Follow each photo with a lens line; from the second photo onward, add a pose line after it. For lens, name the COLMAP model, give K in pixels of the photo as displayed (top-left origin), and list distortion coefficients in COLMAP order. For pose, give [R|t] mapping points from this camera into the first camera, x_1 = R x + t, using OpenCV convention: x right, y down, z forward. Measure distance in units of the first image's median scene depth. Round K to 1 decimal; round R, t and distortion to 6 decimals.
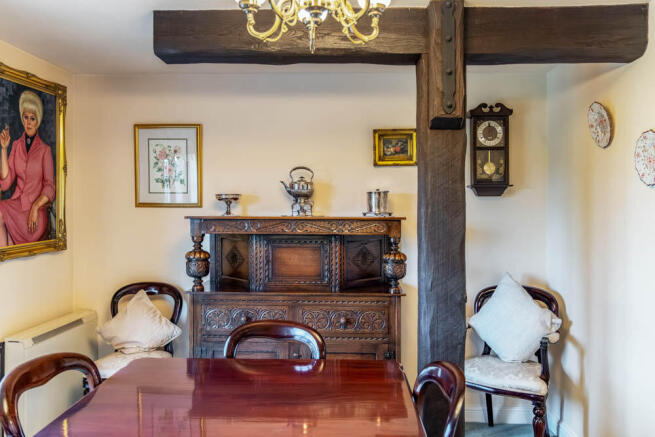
lens RADIAL K [[528.1, 0, 327.5], [0, 528.1, 218.5], [0, 0, 1]] dist [-0.003653, 0.004597]
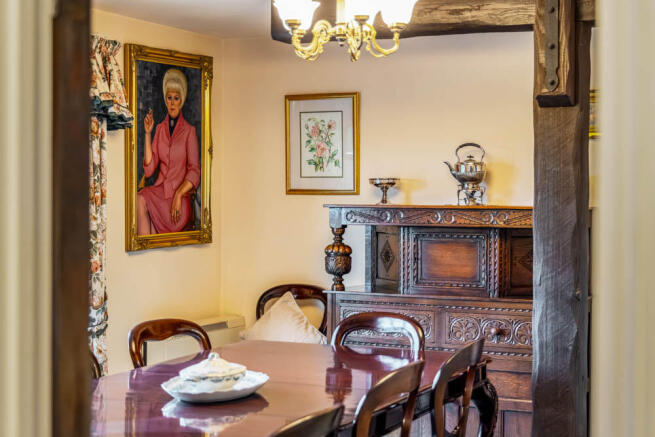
lens RADIAL K [[1063.7, 0, 327.5], [0, 1063.7, 218.5], [0, 0, 1]] dist [0.047477, 0.049262]
pose [[0.914881, 0.008198, -0.403640, 0.427544], [-0.008531, 0.999963, 0.000973, 0.016557], [0.403633, 0.002553, 0.914917, -0.584494]]
